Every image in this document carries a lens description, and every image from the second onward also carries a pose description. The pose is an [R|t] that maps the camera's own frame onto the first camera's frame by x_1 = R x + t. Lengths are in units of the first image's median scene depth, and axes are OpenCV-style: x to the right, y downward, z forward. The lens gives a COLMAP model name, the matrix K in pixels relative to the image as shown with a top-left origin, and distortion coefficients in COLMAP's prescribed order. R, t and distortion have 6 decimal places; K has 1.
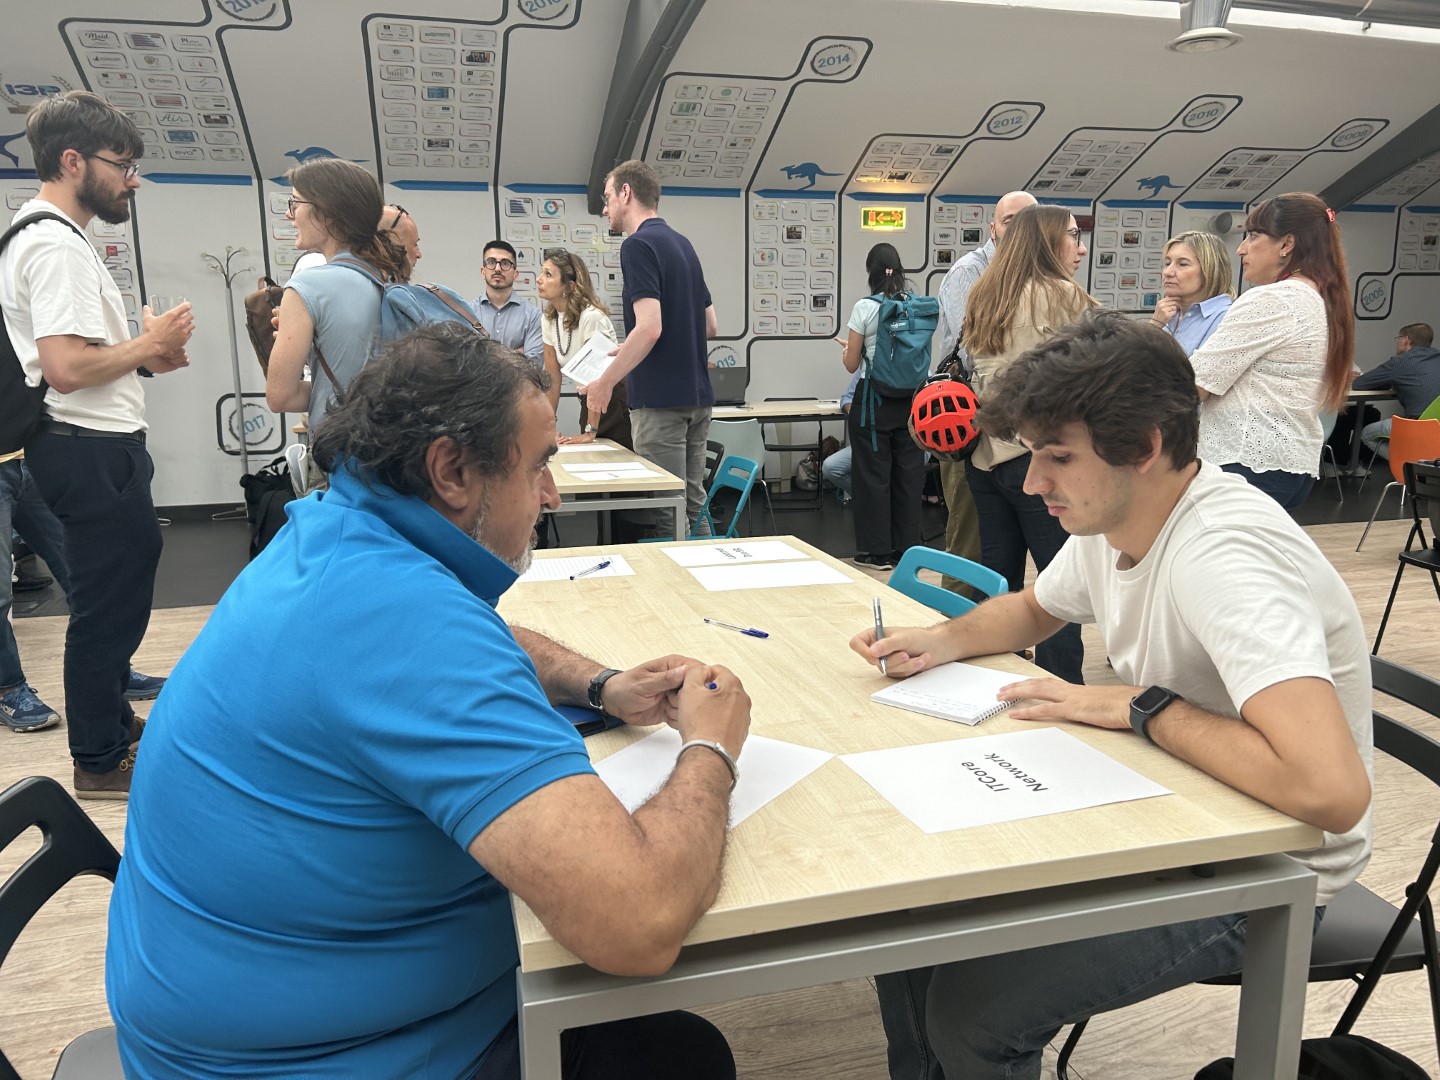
lens RADIAL K [[1088.7, 0, 723.3], [0, 1088.7, 533.3], [0, 0, 1]] dist [0.019535, -0.002539]
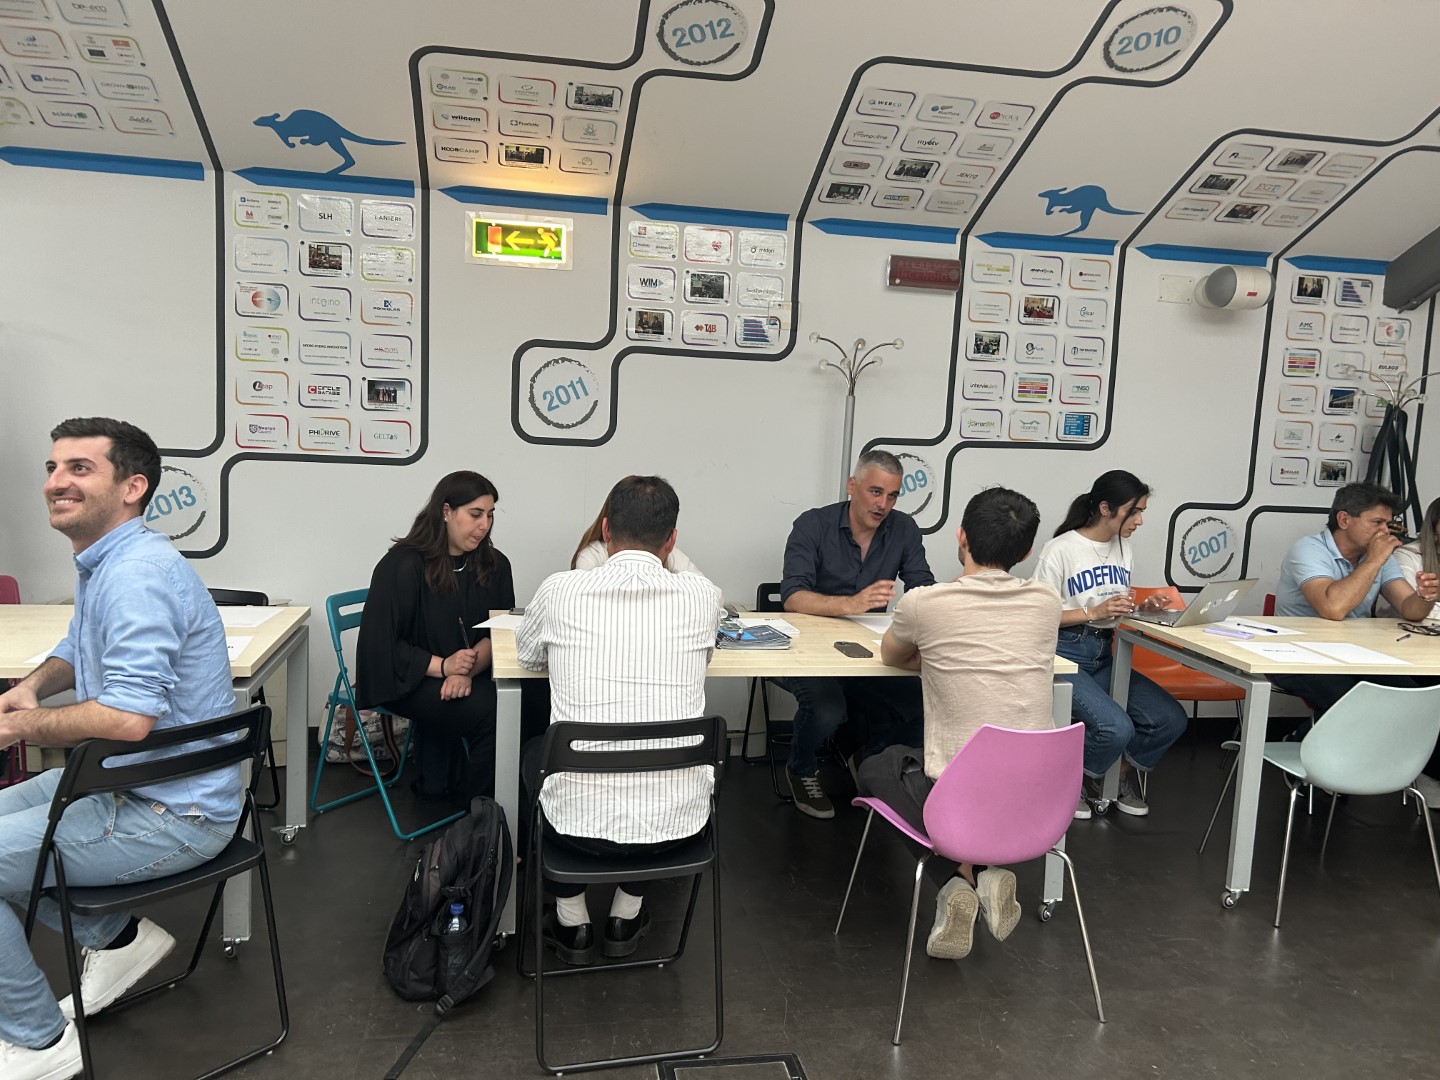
lens RADIAL K [[1088.7, 0, 718.5], [0, 1088.7, 554.0], [0, 0, 1]] dist [0.019535, -0.002539]
pose [[0.993072, 0.065336, -0.097664, 0.294401], [-0.071956, 0.995231, -0.065864, -0.111497], [0.092895, 0.072435, 0.993038, 0.496413]]
